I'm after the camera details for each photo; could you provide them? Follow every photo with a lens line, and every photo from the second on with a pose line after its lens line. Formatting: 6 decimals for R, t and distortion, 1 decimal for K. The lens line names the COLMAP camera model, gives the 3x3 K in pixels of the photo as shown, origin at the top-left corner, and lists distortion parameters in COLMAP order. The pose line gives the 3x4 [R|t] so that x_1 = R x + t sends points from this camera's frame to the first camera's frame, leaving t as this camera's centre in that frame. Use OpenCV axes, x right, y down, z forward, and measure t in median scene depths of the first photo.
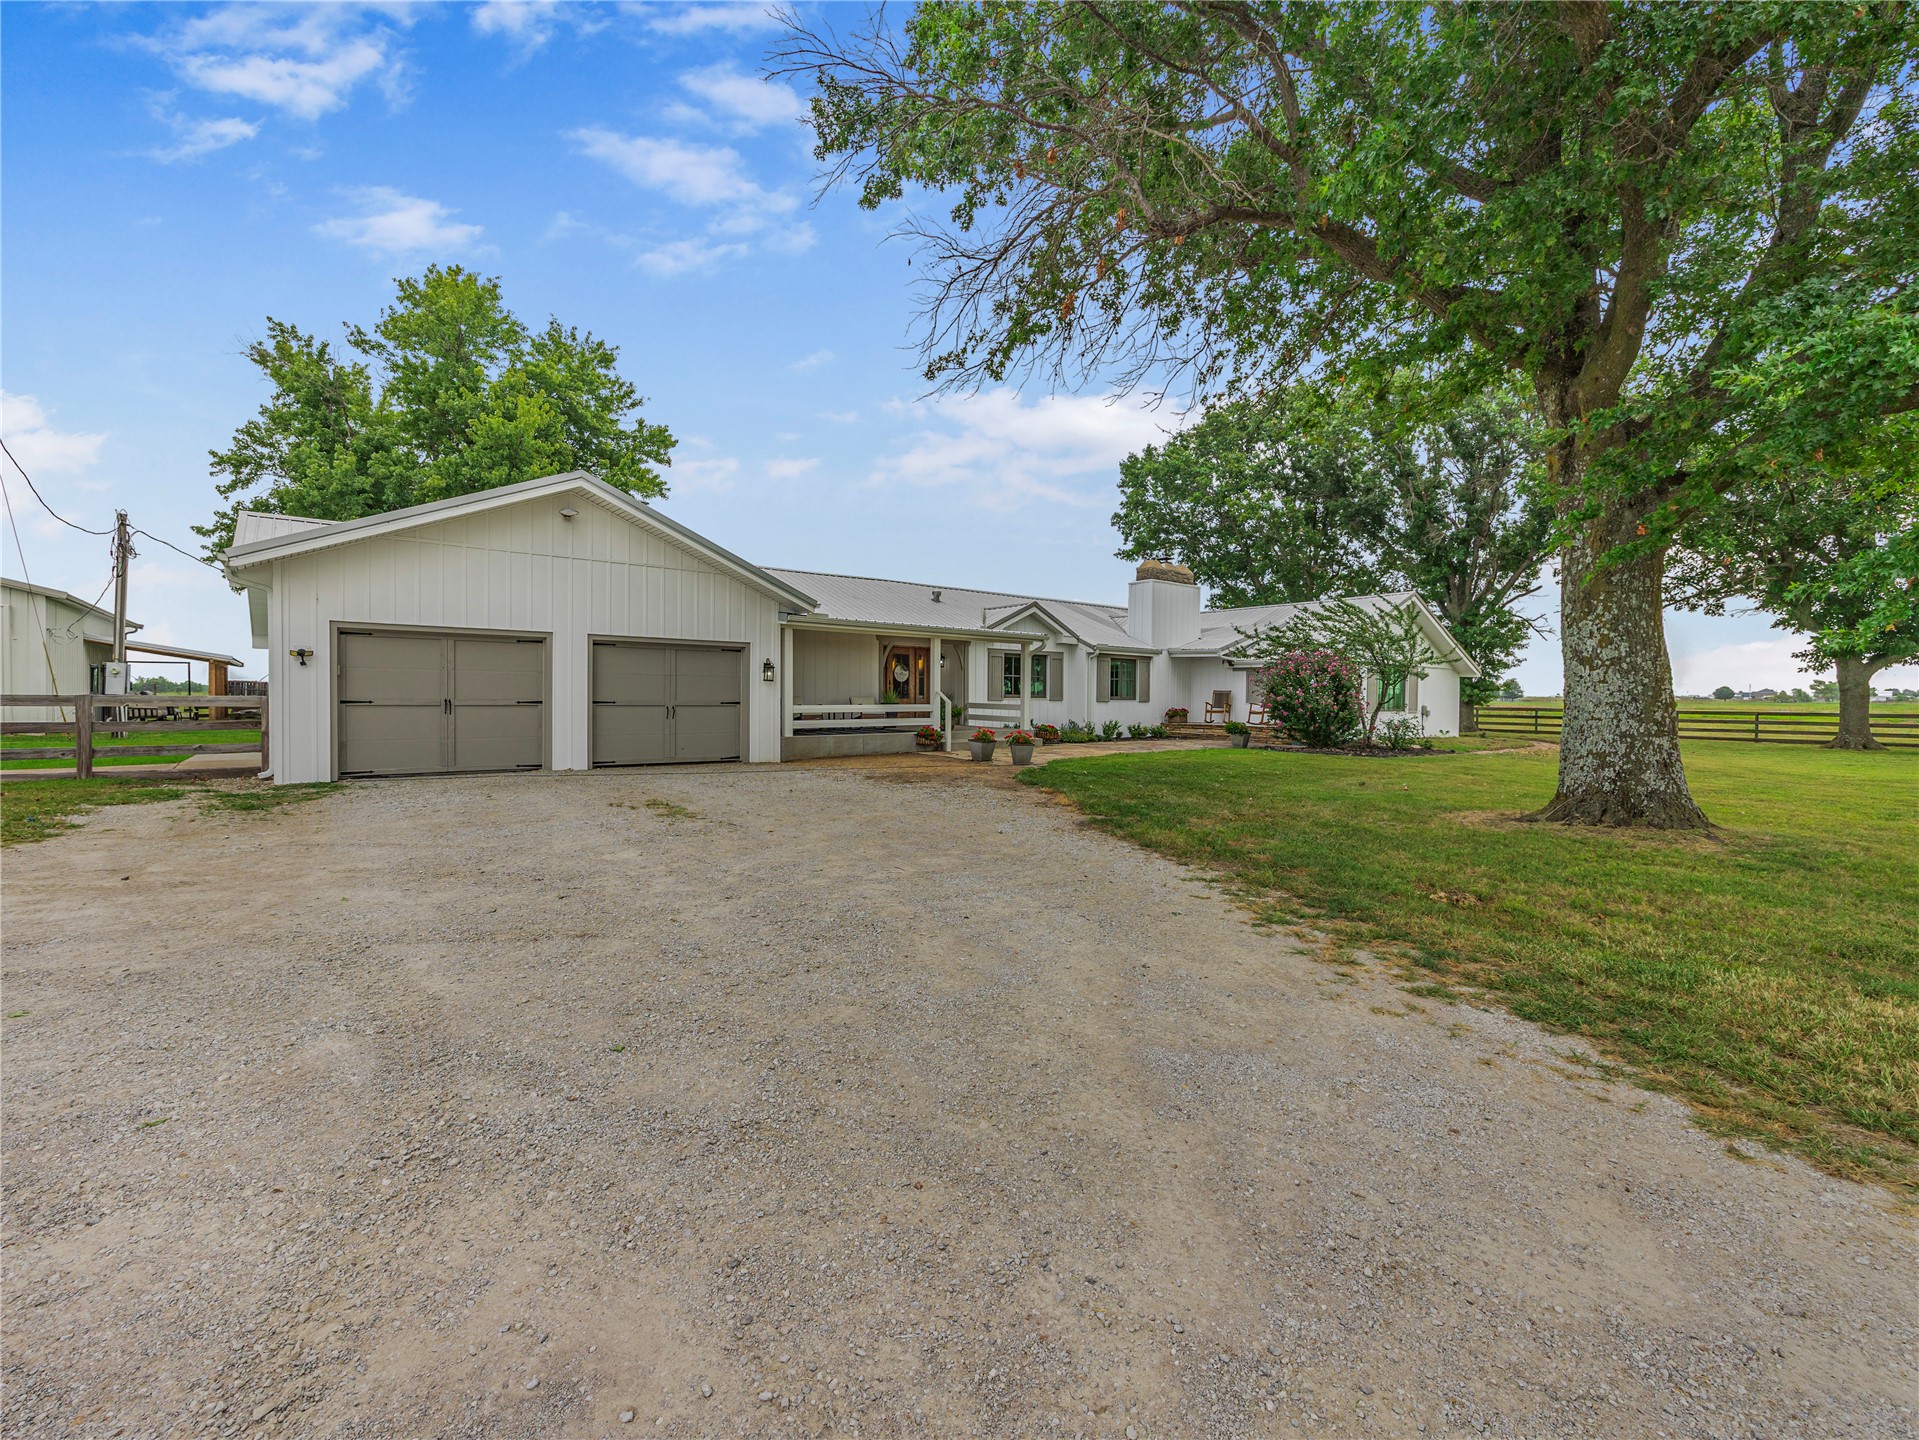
lens RADIAL K [[875.7, 0, 959.5], [0, 875.7, 720.0], [0, 0, 1]] dist [-0.002637, -0.000017]
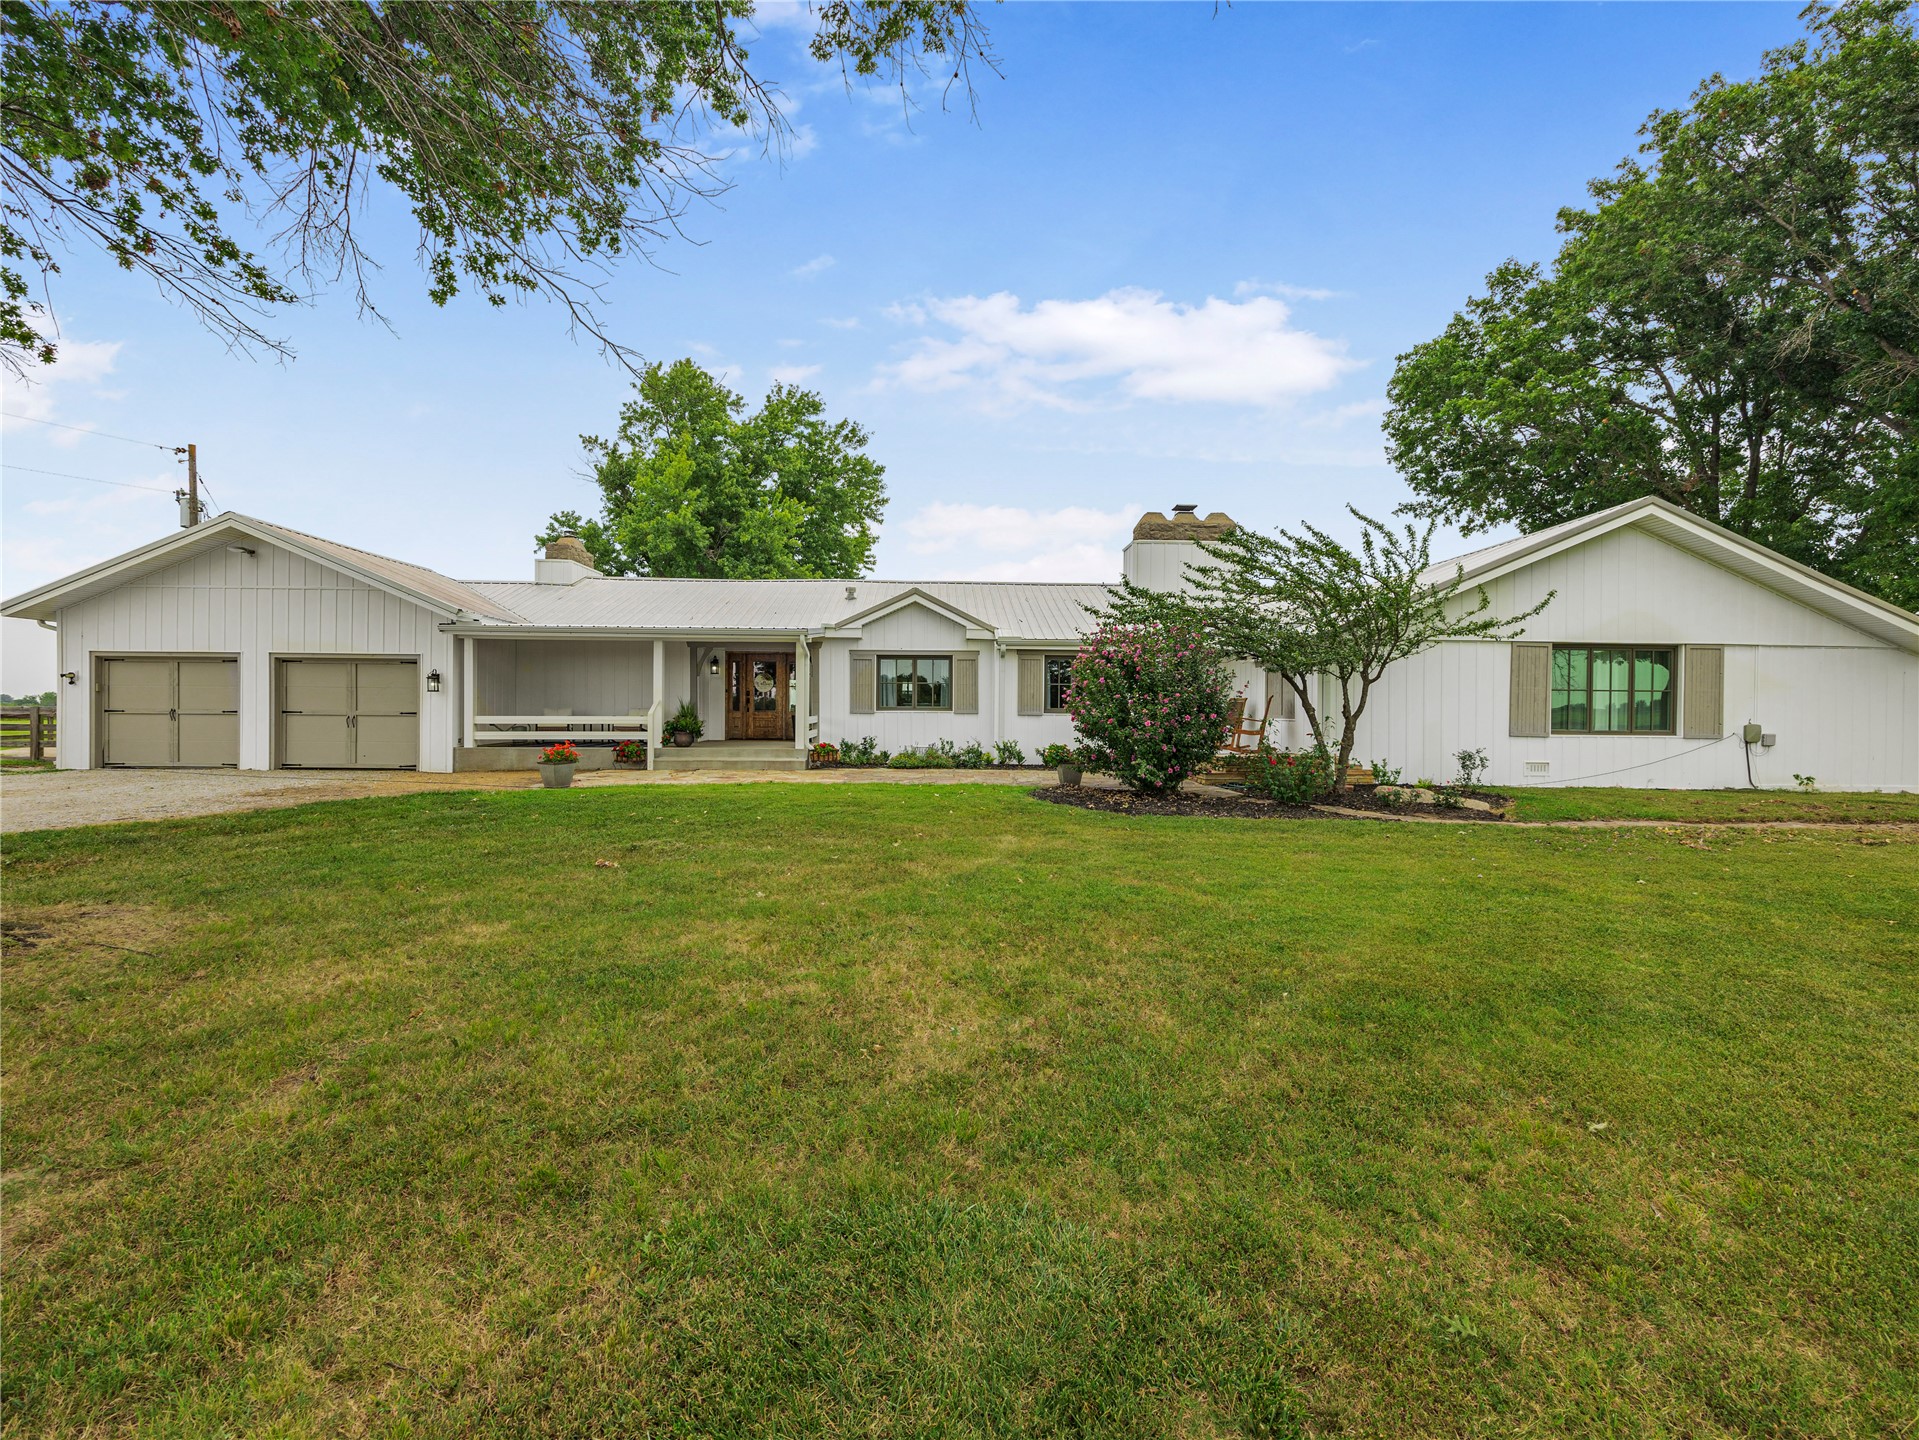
lens RADIAL K [[848.7, 0, 959.5], [0, 848.7, 720.0], [0, 0, 1]] dist [0.001878, 0.000092]
pose [[0.768500, 0.004294, -0.639836, 0.588710], [-0.017139, 0.999757, -0.013877, -0.005860], [0.639620, 0.021630, 0.768387, 0.427617]]
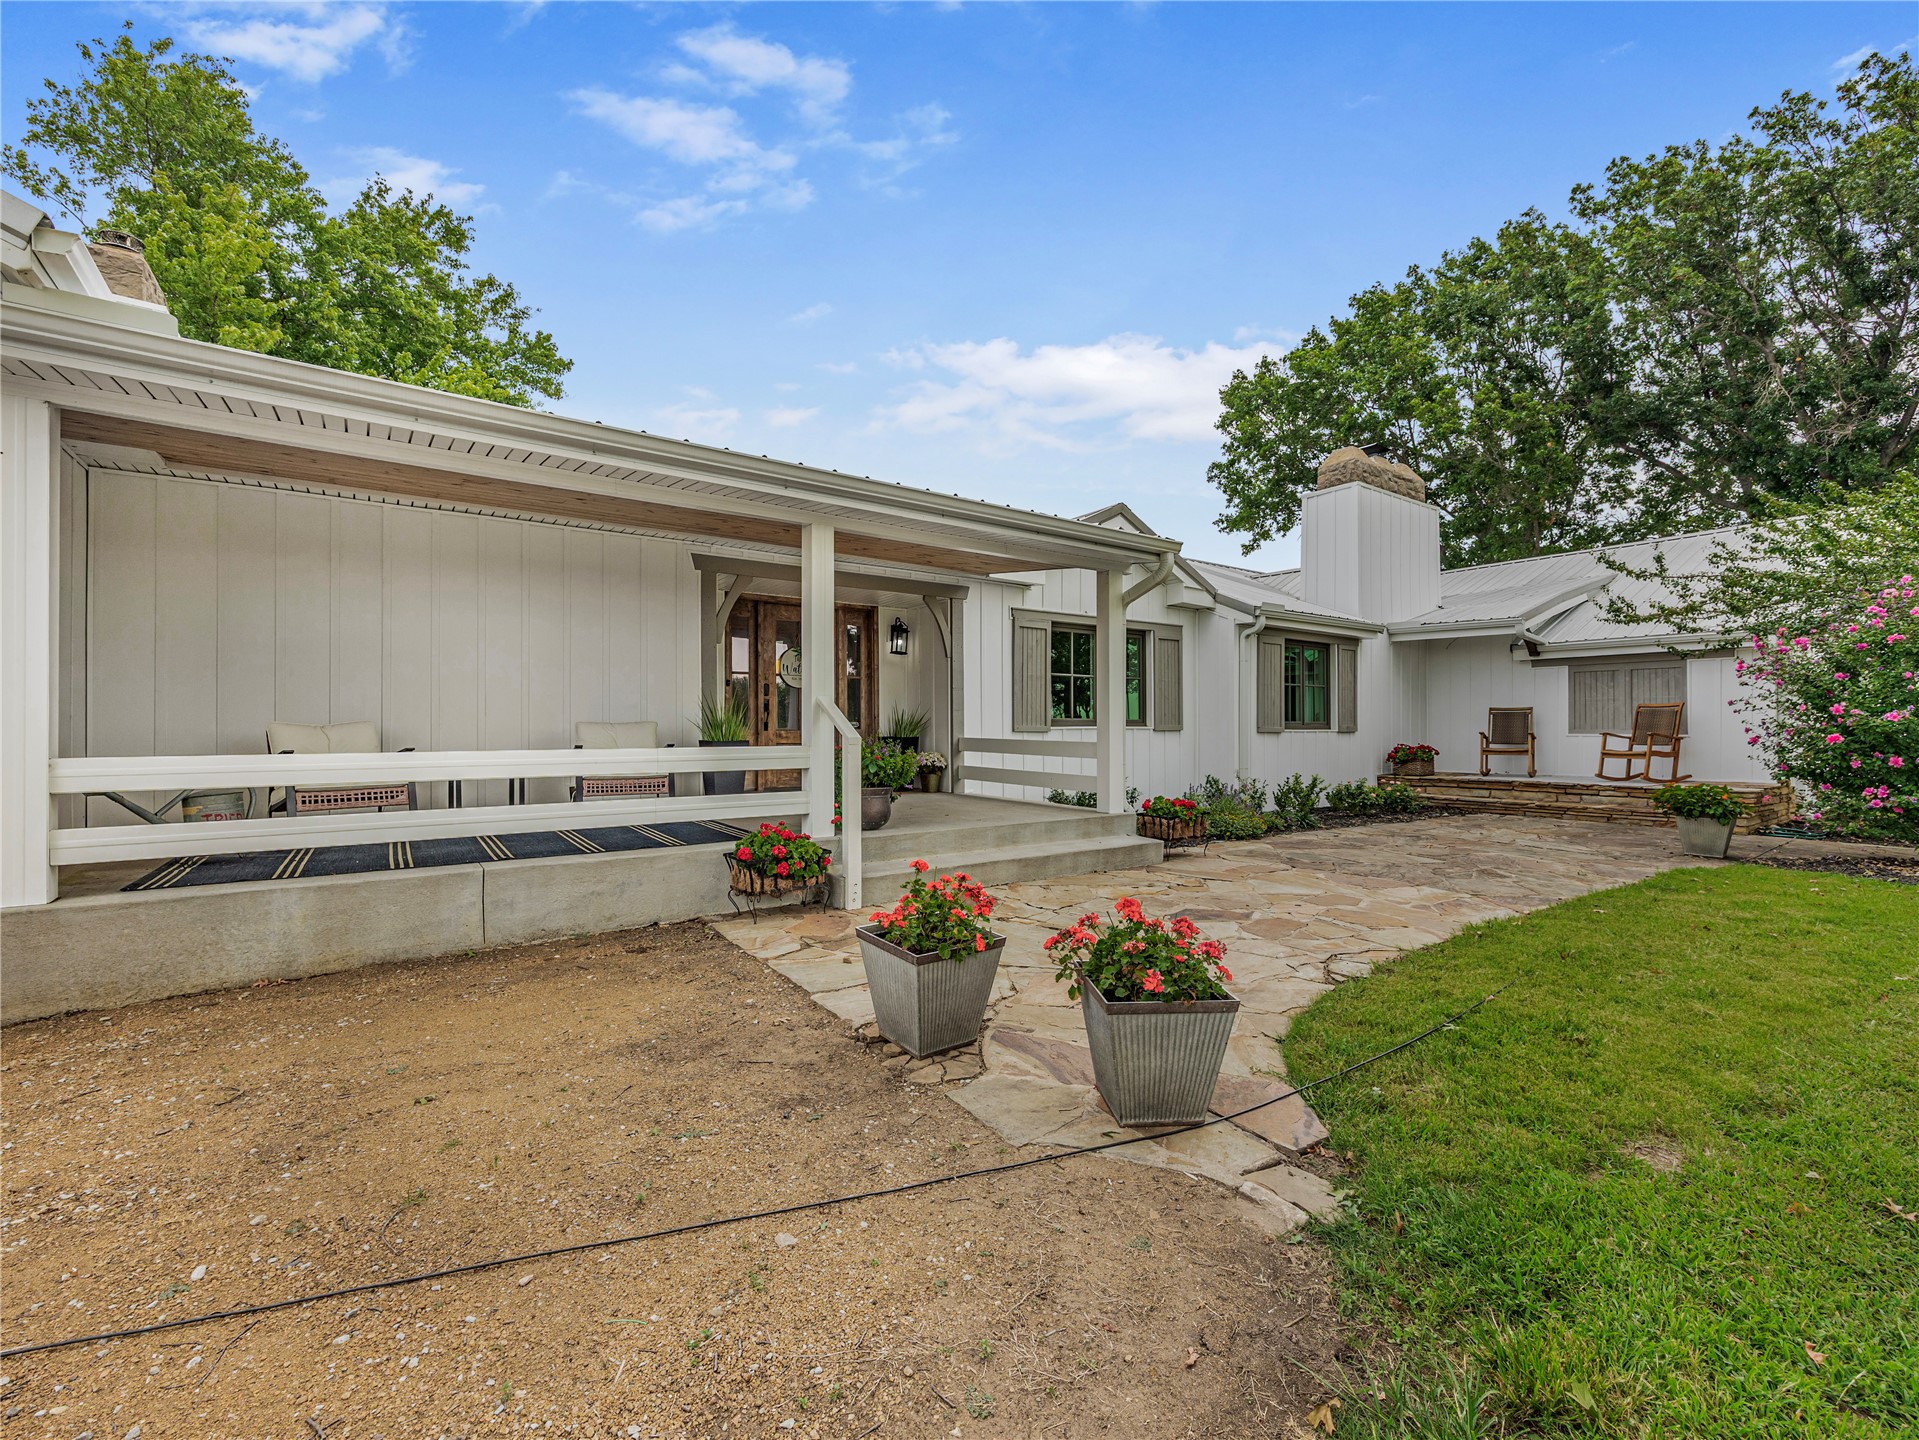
lens RADIAL K [[826.3, 0, 959.5], [0, 826.3, 720.0], [0, 0, 1]] dist [-0.001038, 0.000057]
pose [[0.997558, -0.012910, -0.068636, 0.032540], [0.010052, 0.999074, -0.041824, -0.011477], [0.069112, 0.041032, 0.996765, 0.576288]]
